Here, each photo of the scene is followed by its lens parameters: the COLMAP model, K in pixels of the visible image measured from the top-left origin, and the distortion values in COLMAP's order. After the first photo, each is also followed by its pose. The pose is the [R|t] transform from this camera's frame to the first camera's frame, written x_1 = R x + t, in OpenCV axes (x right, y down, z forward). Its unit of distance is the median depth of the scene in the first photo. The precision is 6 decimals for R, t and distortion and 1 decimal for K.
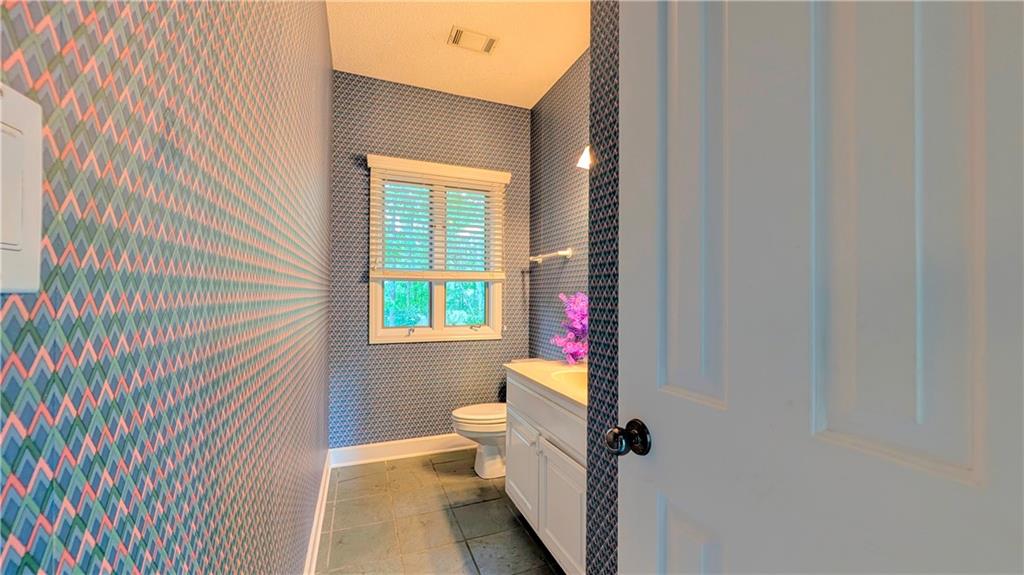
lens RADIAL K [[392.6, 0, 515.9], [0, 392.6, 288.9], [0, 0, 1]] dist [-0.000065, 0.000164]
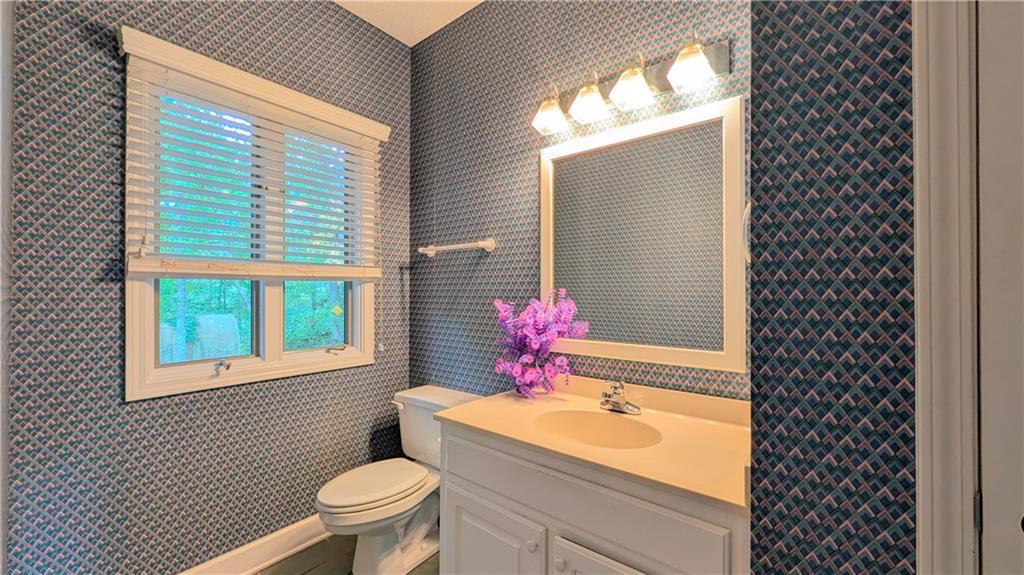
lens RADIAL K [[392.6, 0, 515.9], [0, 392.6, 288.9], [0, 0, 1]] dist [-0.000065, 0.000164]
pose [[0.868793, -0.000827, 0.495176, -0.172704], [-0.002516, 0.999978, 0.006086, -0.010150], [-0.495170, -0.006533, 0.868772, 0.285472]]
